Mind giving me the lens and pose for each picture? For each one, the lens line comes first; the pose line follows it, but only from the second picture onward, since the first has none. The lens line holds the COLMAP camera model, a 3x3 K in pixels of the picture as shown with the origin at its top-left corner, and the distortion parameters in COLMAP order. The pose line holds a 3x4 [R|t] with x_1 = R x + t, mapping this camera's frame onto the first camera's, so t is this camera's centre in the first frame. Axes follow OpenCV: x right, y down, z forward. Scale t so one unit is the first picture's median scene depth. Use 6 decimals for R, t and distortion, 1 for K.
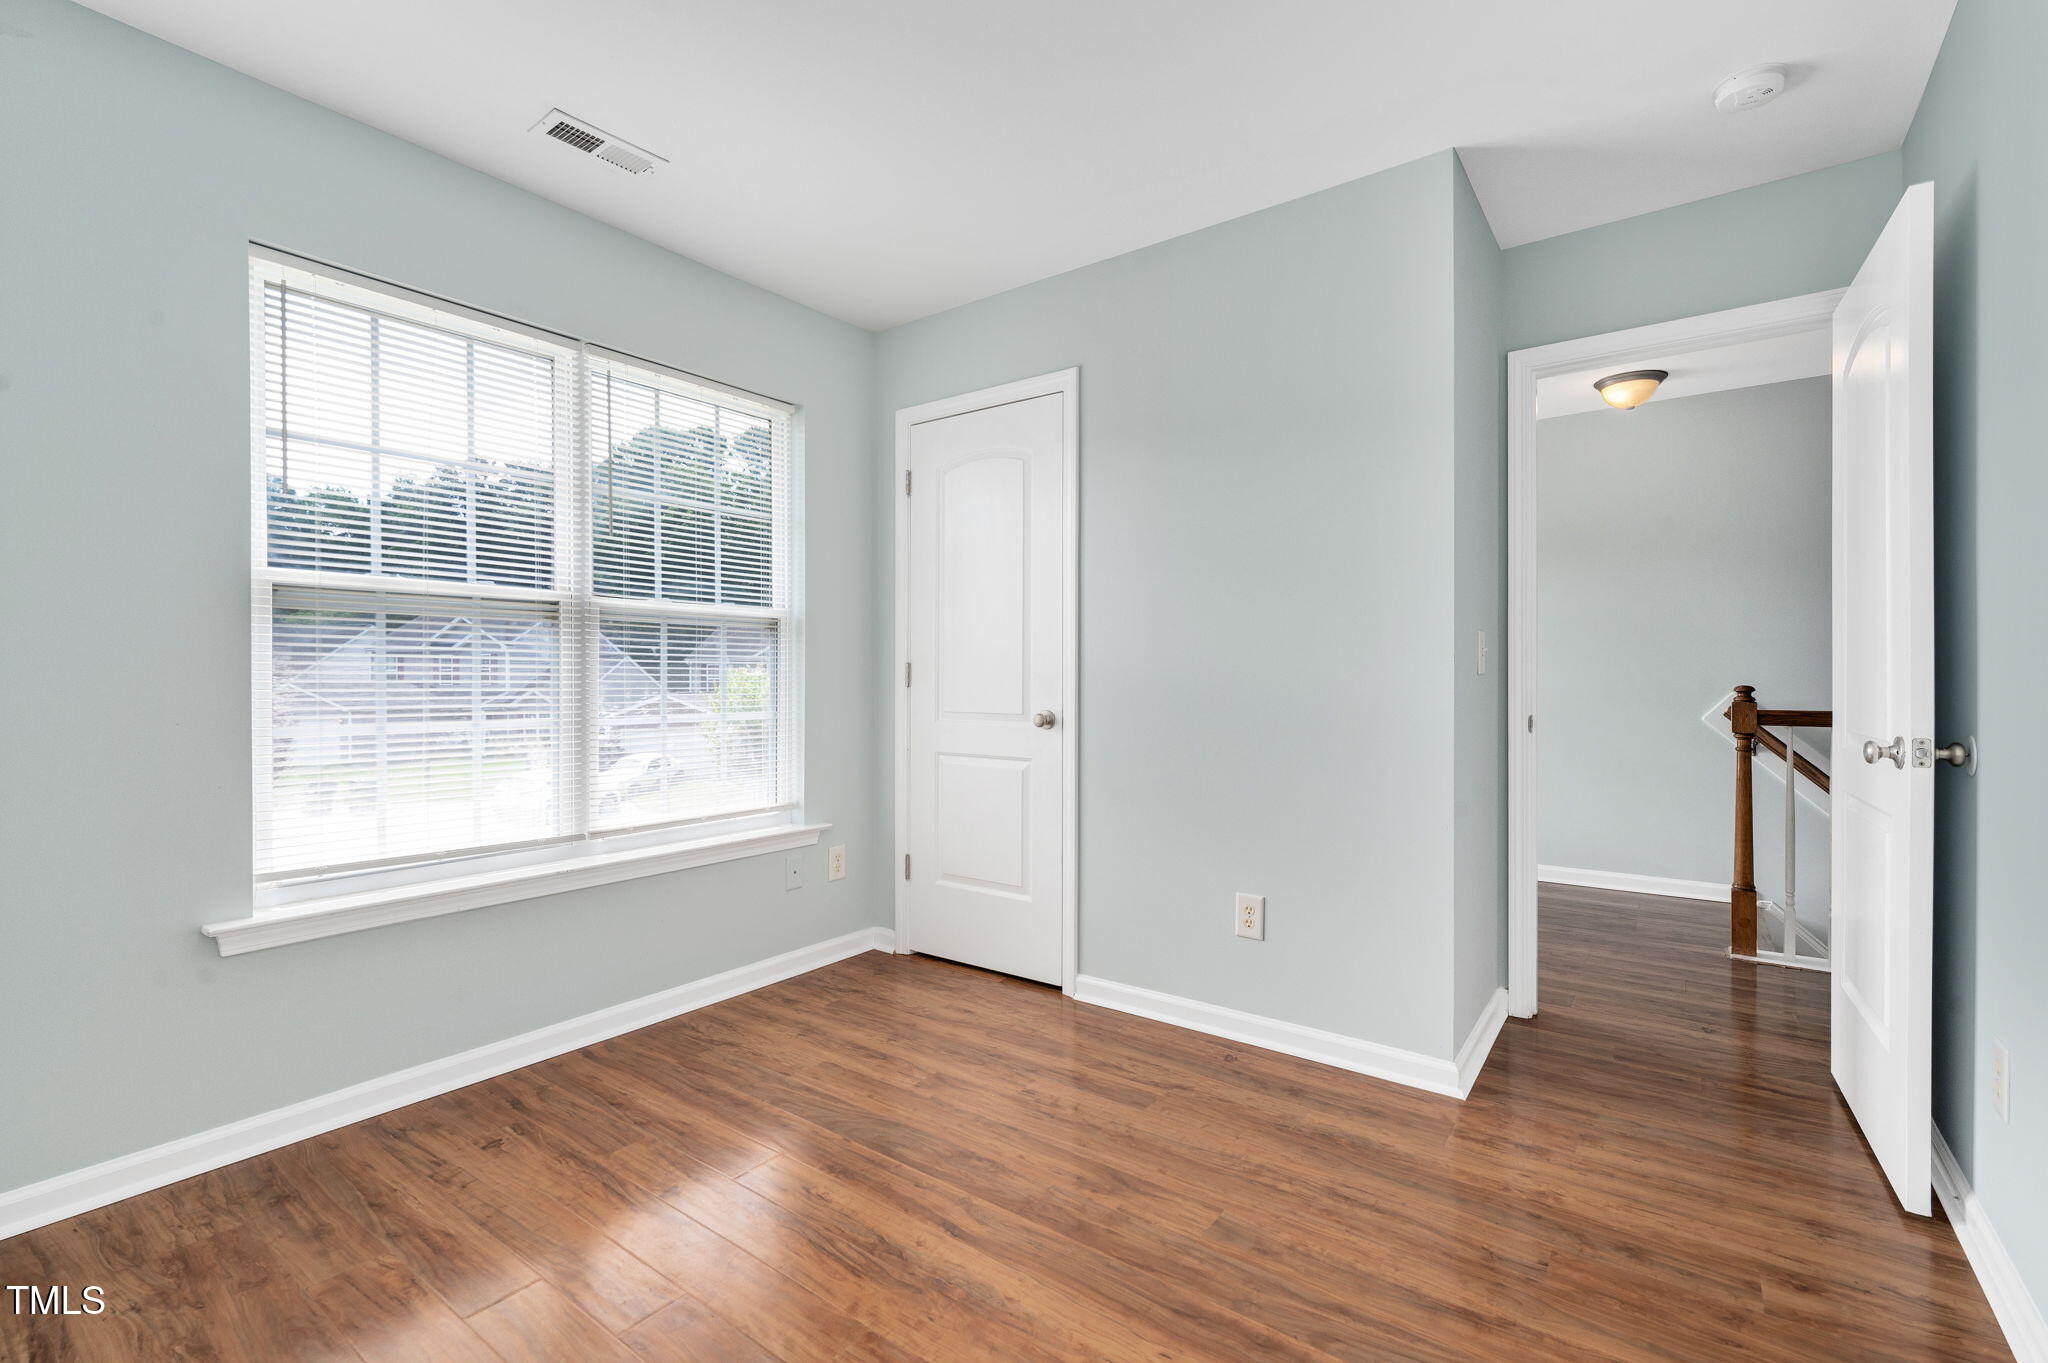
lens RADIAL K [[922.5, 0, 1015.3], [0, 922.5, 674.2], [0, 0, 1]] dist [0.000042, -0.000010]
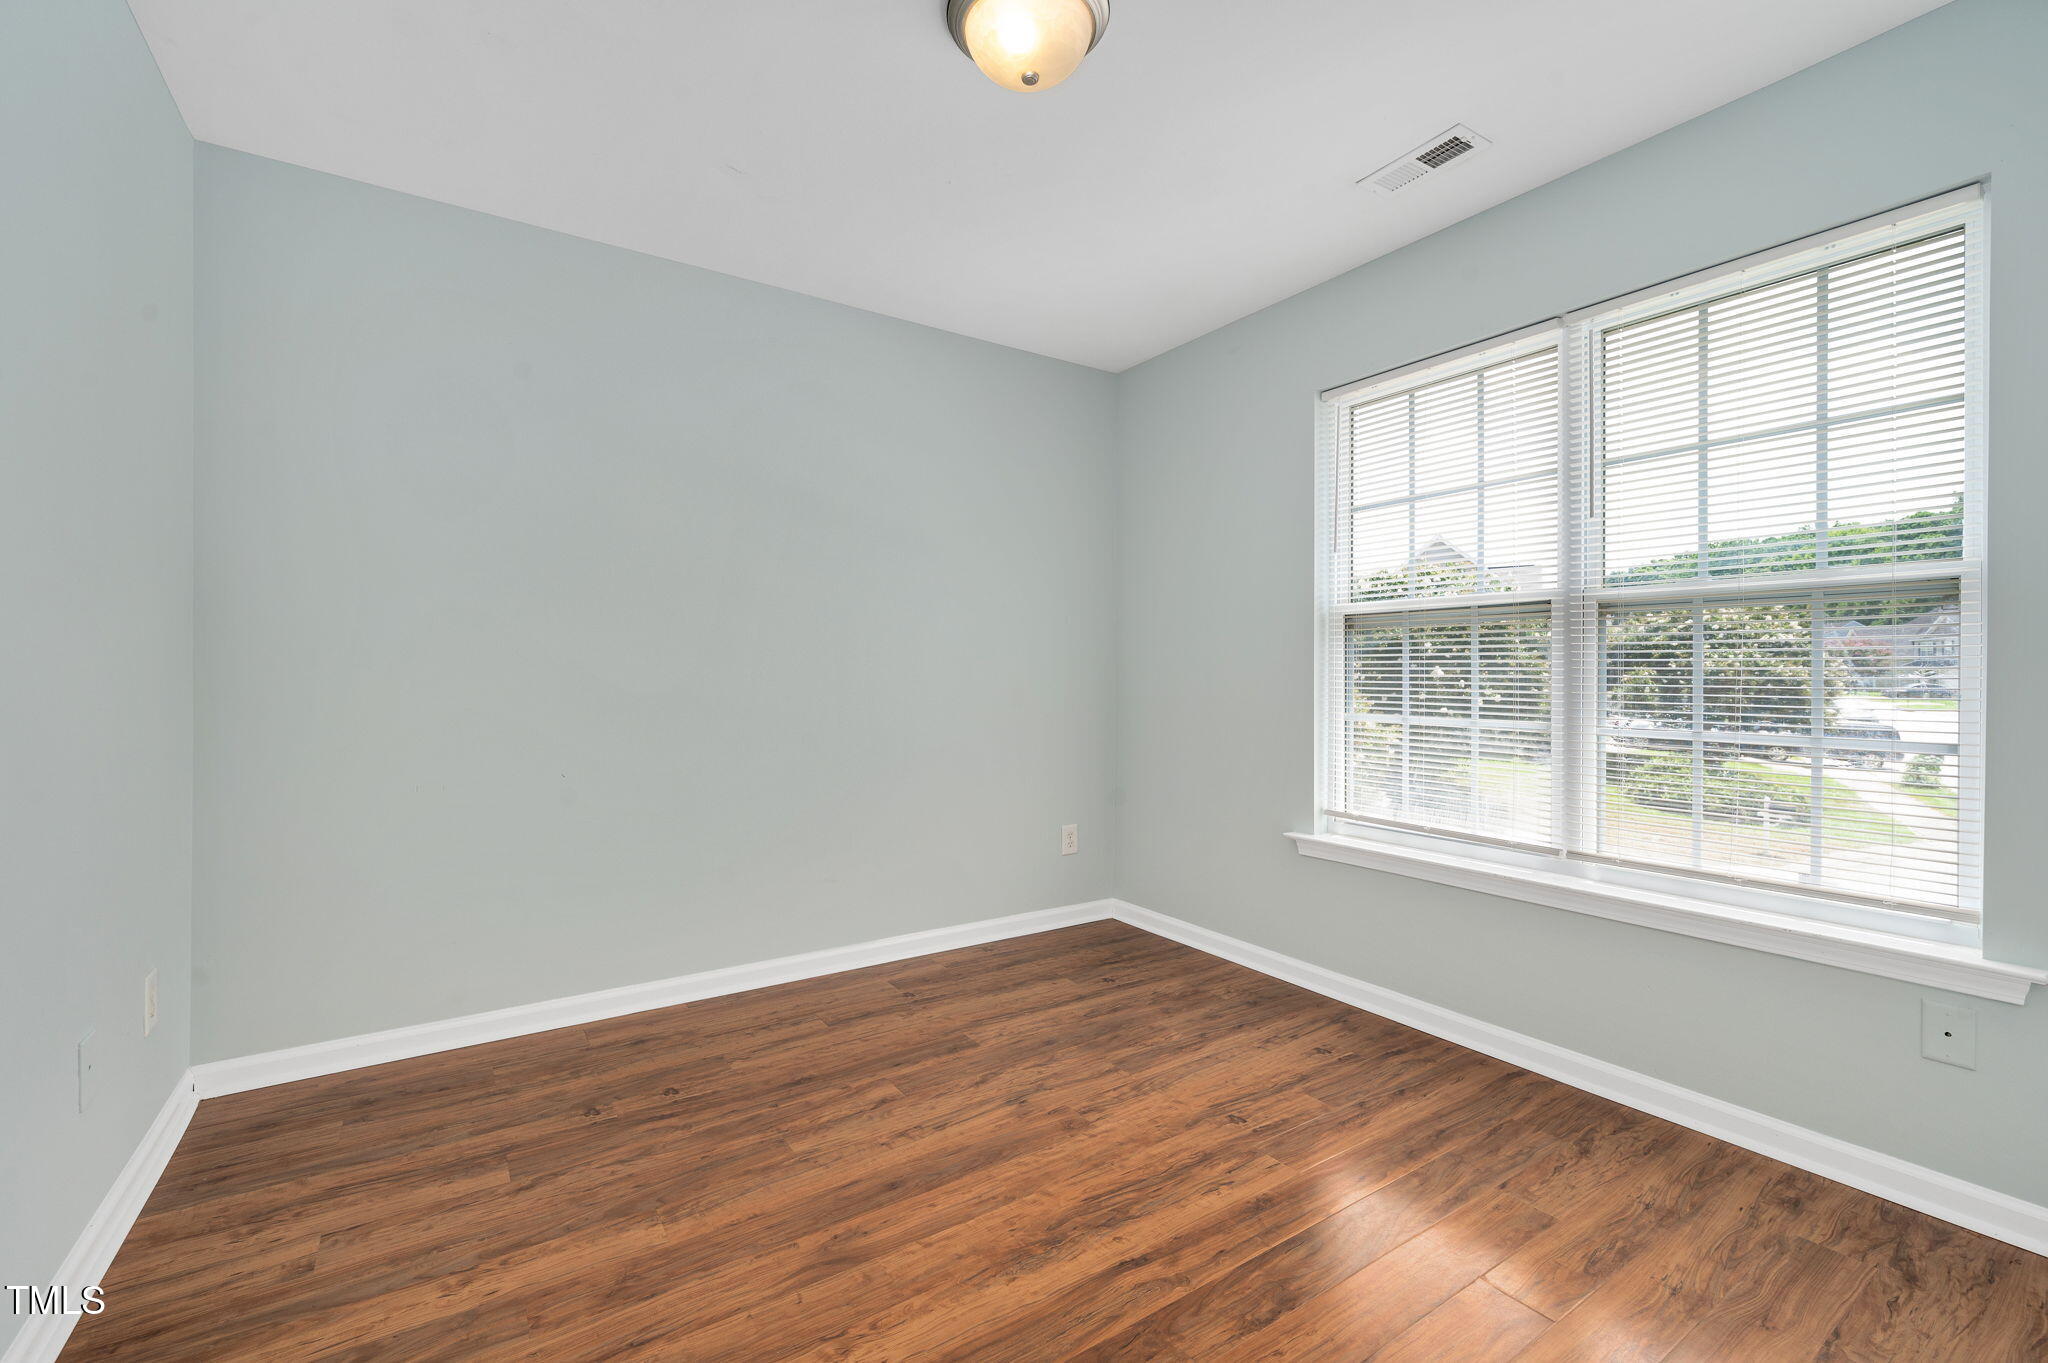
lens RADIAL K [[875.9, 0, 1018.6], [0, 875.9, 683.8], [0, 0, 1]] dist [0.000338, -0.000138]
pose [[-0.349685, 0.008300, -0.936831, 0.614705], [0.003592, 0.999965, 0.007519, -0.001486], [0.936861, -0.000736, -0.349702, 0.911569]]
